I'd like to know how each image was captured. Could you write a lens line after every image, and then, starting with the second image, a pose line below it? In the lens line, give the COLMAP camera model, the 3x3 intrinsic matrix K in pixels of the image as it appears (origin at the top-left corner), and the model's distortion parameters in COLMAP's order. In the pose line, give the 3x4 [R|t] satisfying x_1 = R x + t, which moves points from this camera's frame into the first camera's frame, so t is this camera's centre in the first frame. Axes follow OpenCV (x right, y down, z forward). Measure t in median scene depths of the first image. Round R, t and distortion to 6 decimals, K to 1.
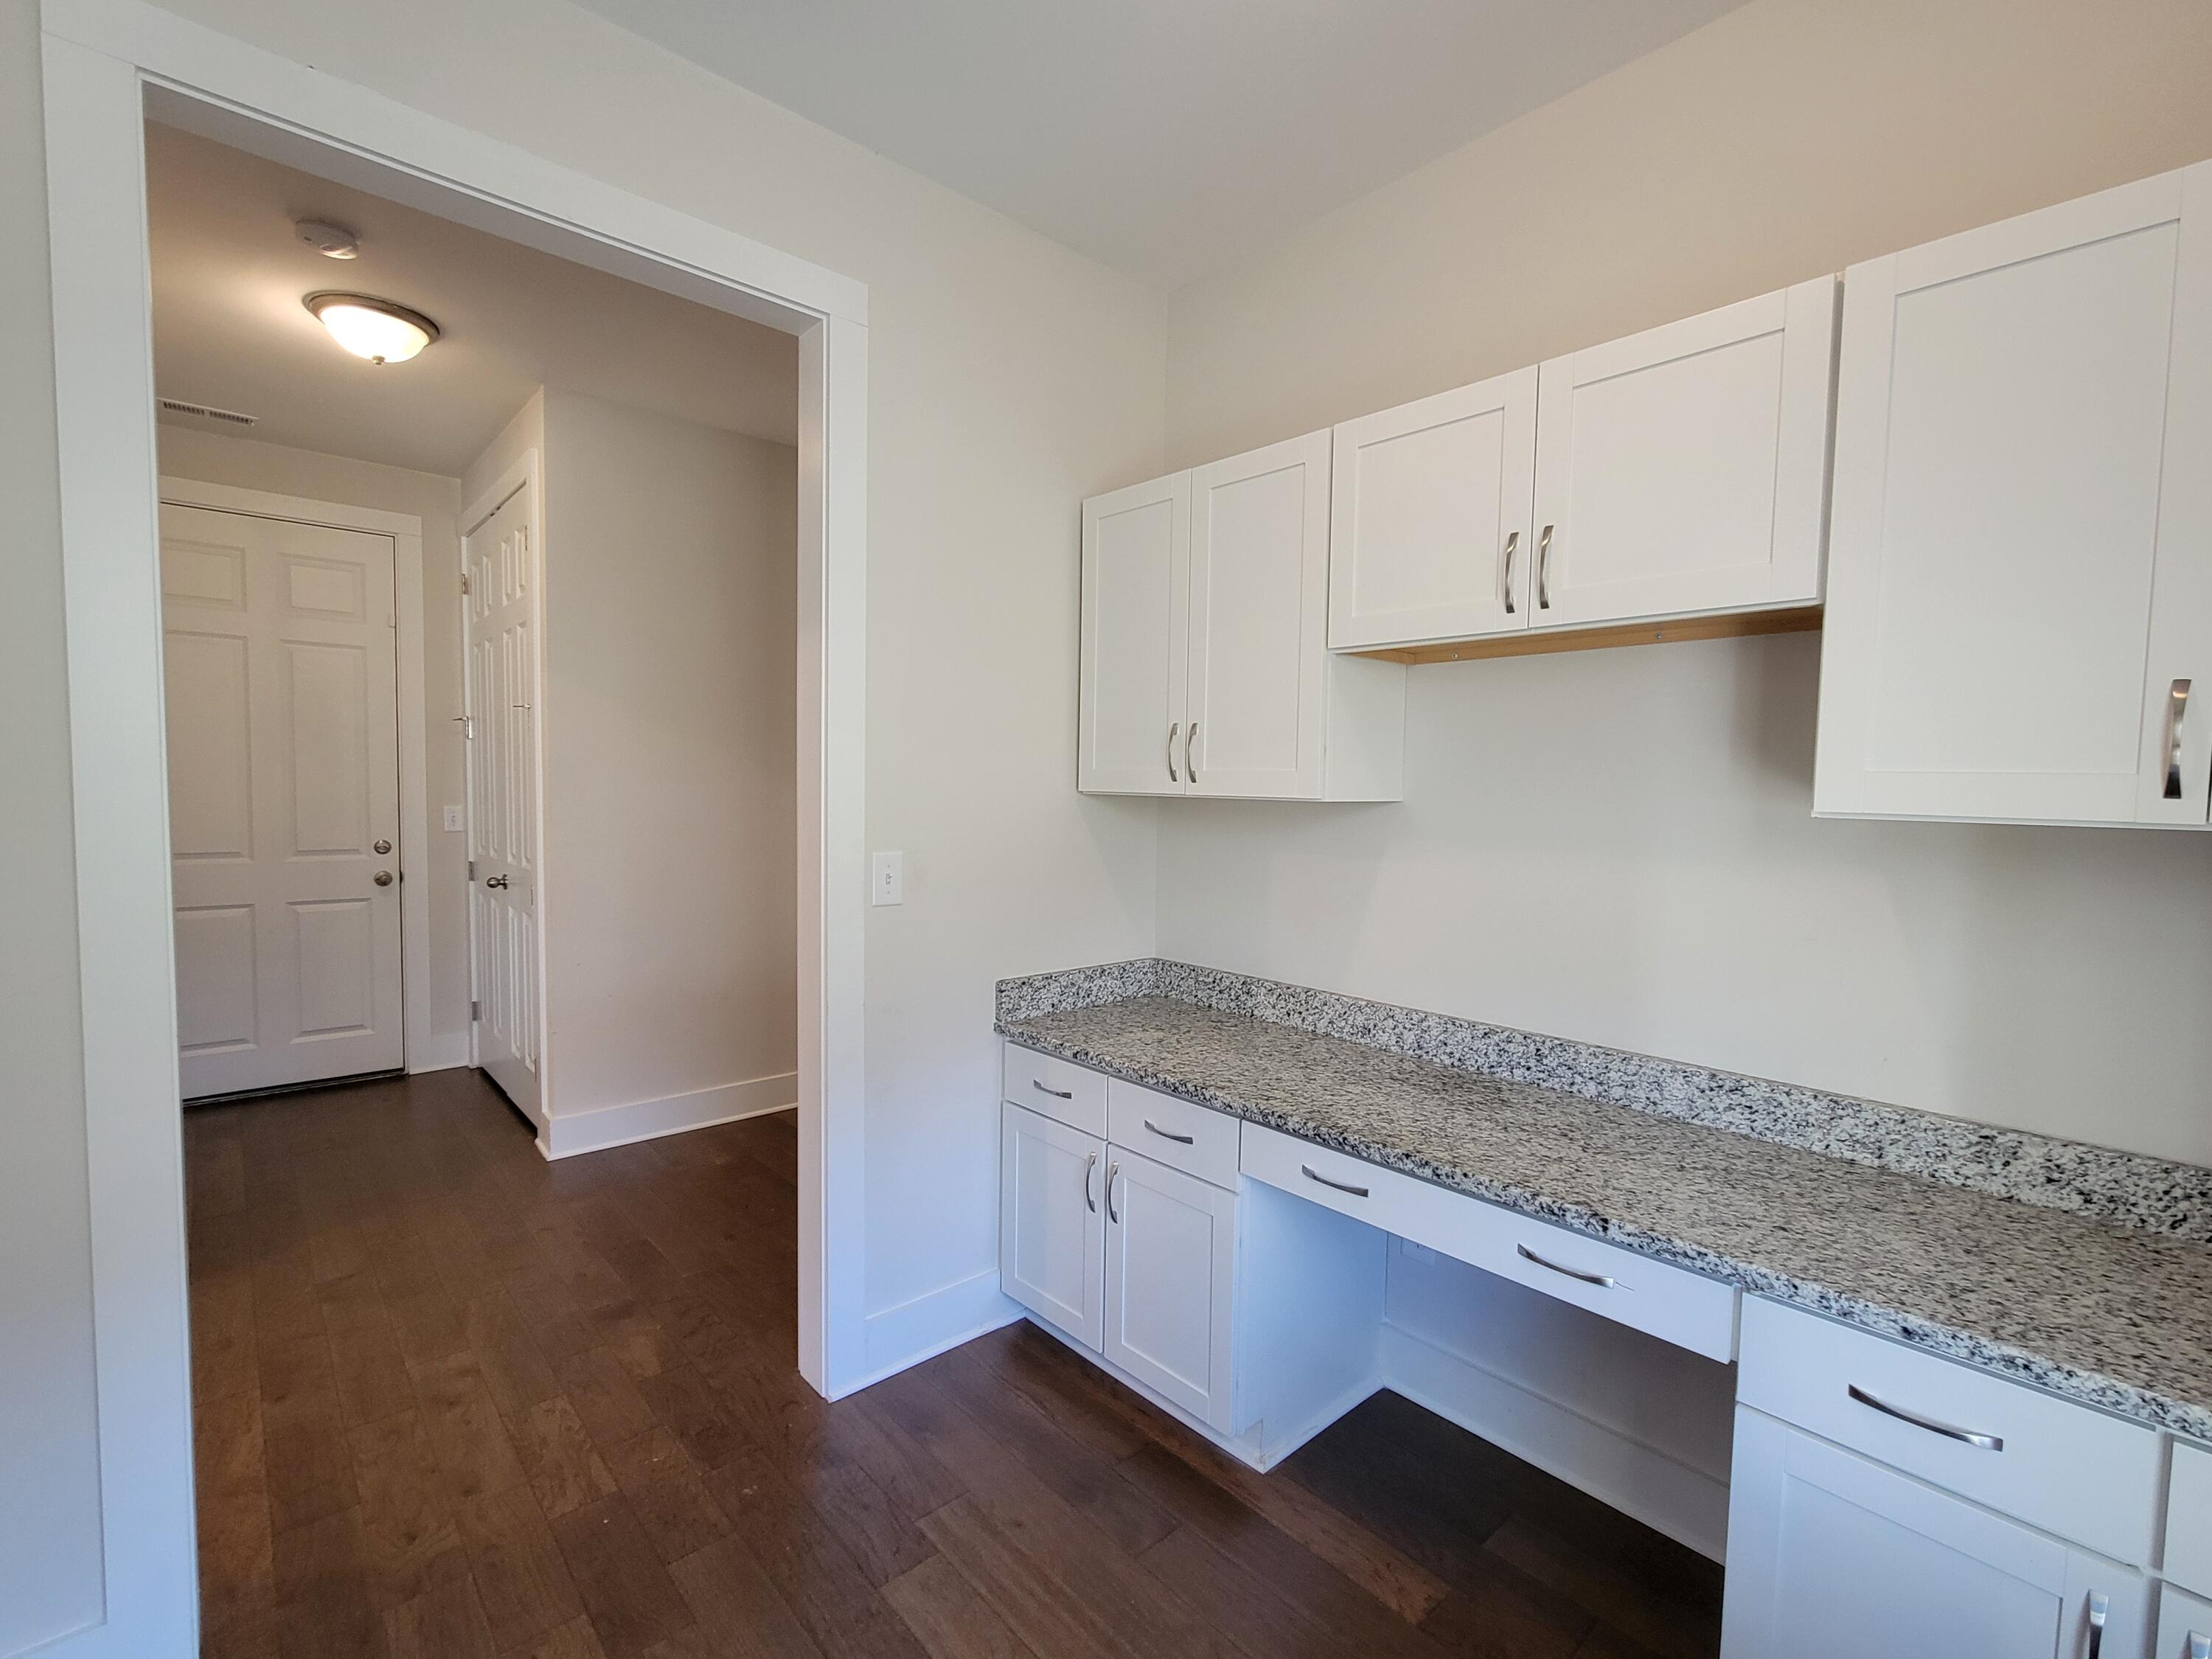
lens RADIAL K [[1015.7, 0, 1101.9], [0, 1015.7, 832.2], [0, 0, 1]] dist [-0.000076, -0.000097]
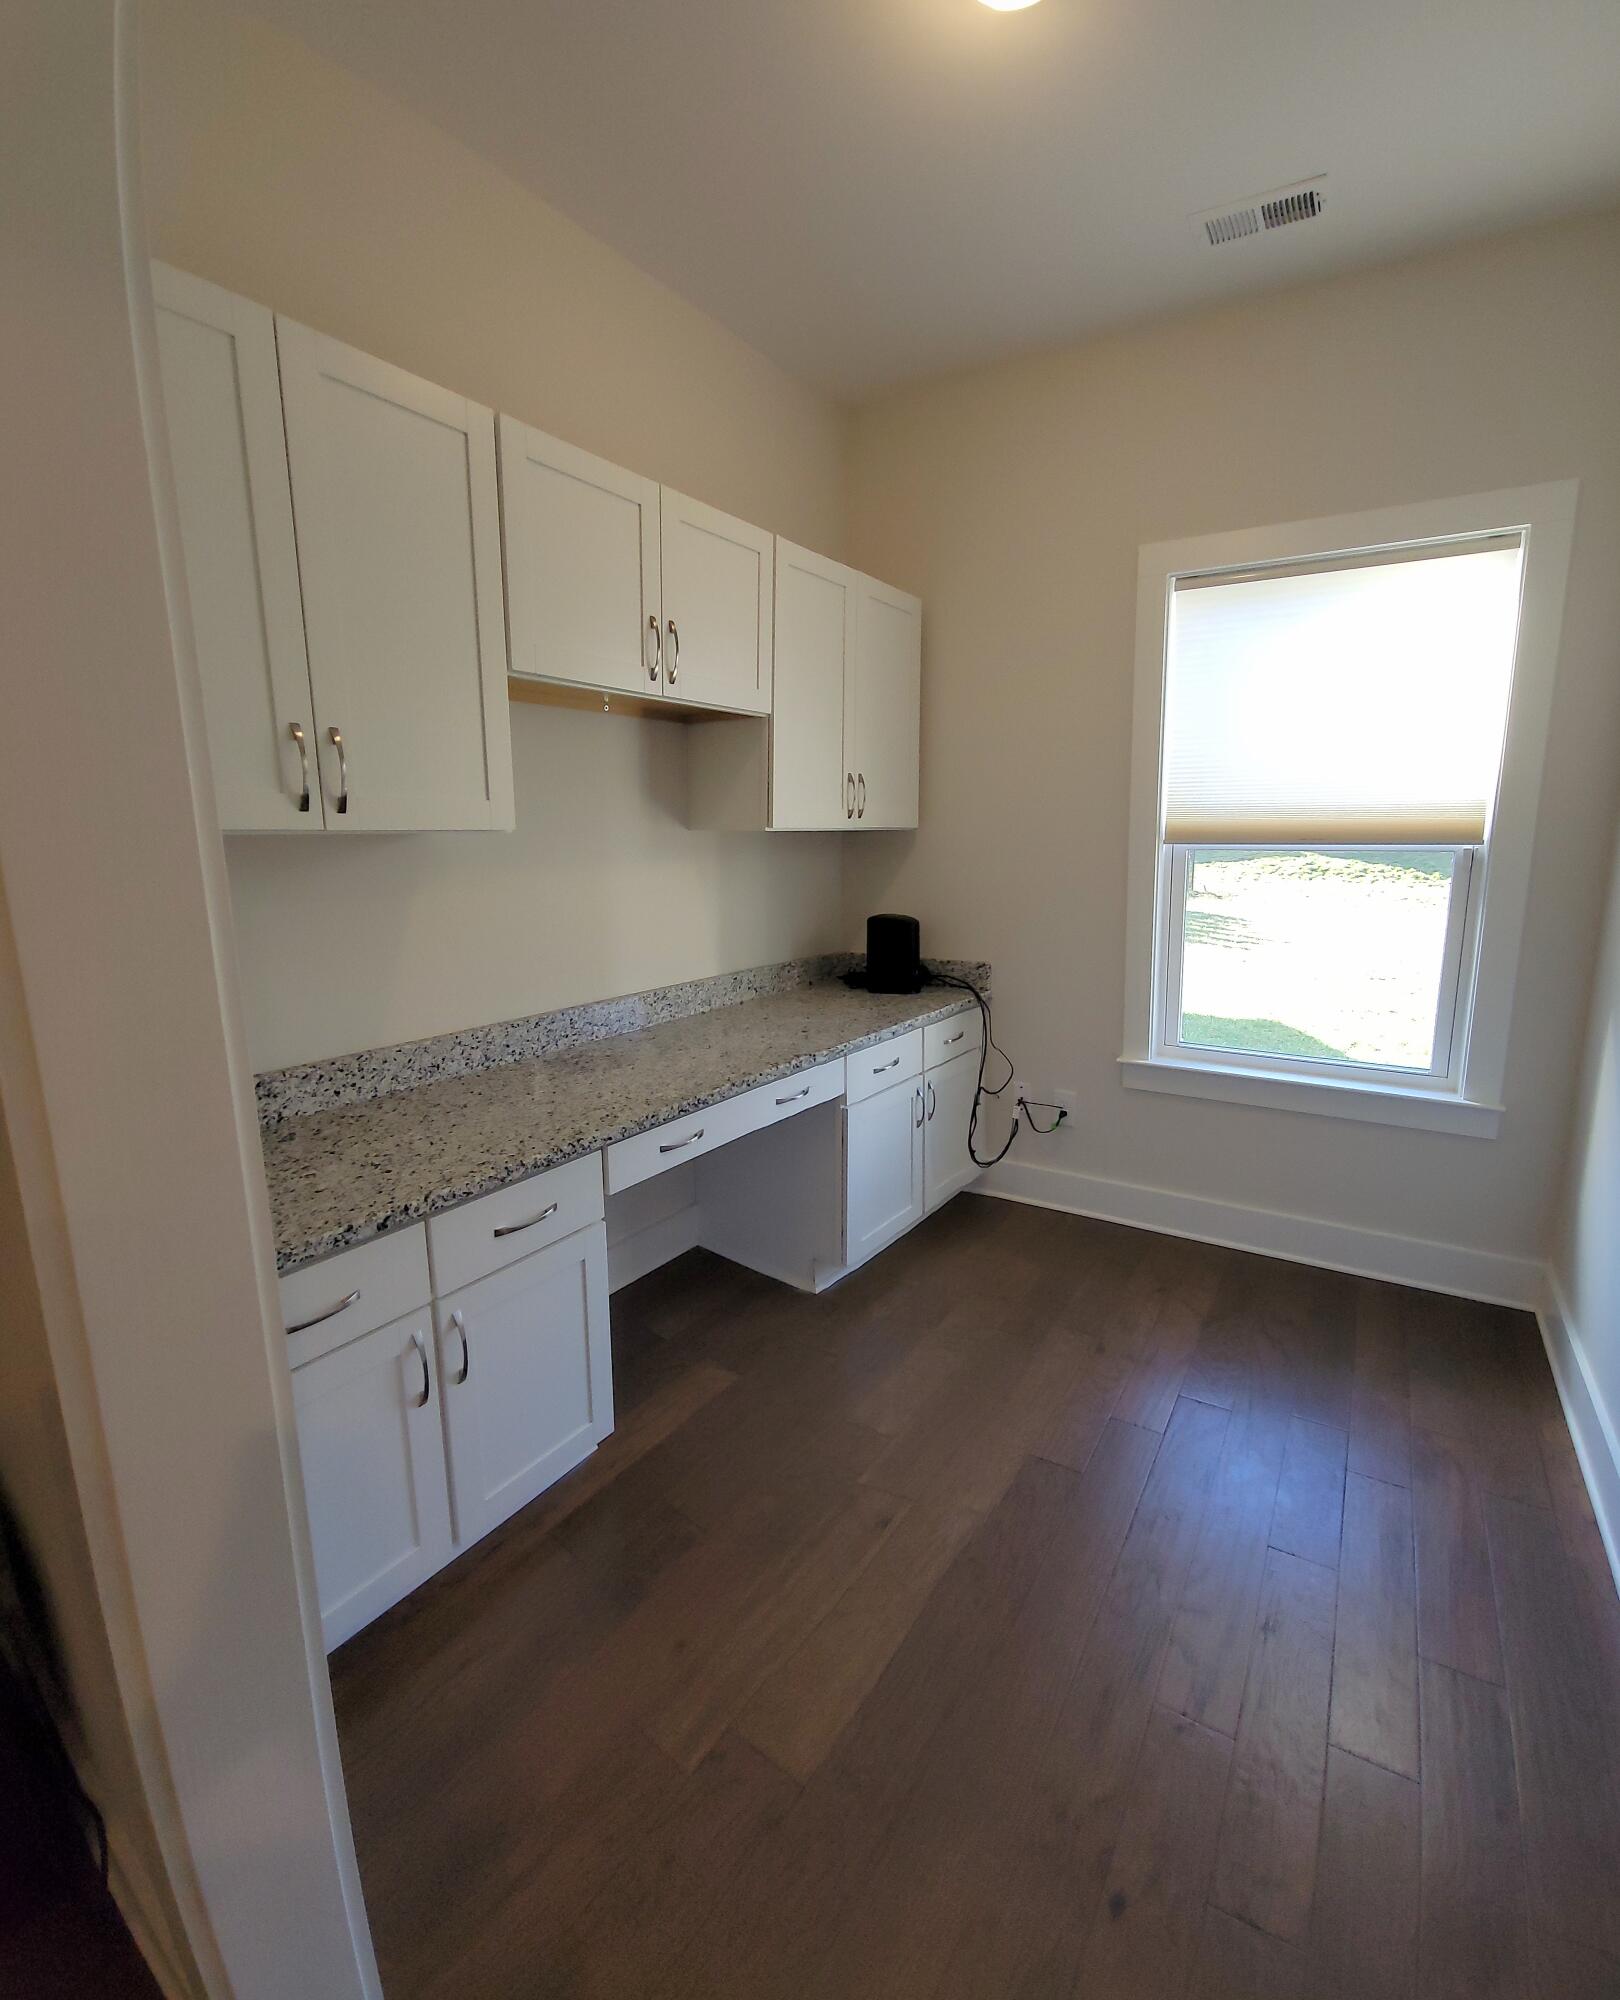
lens RADIAL K [[856.1, 0, 811.3], [0, 856.1, 957.7], [0, 0, 1]] dist [-0.000164, -0.000092]
pose [[-0.222288, -0.174878, 0.959169, -0.689934], [0.036414, 0.981607, 0.187408, -0.058906], [-0.974301, 0.076586, -0.211831, 0.944646]]
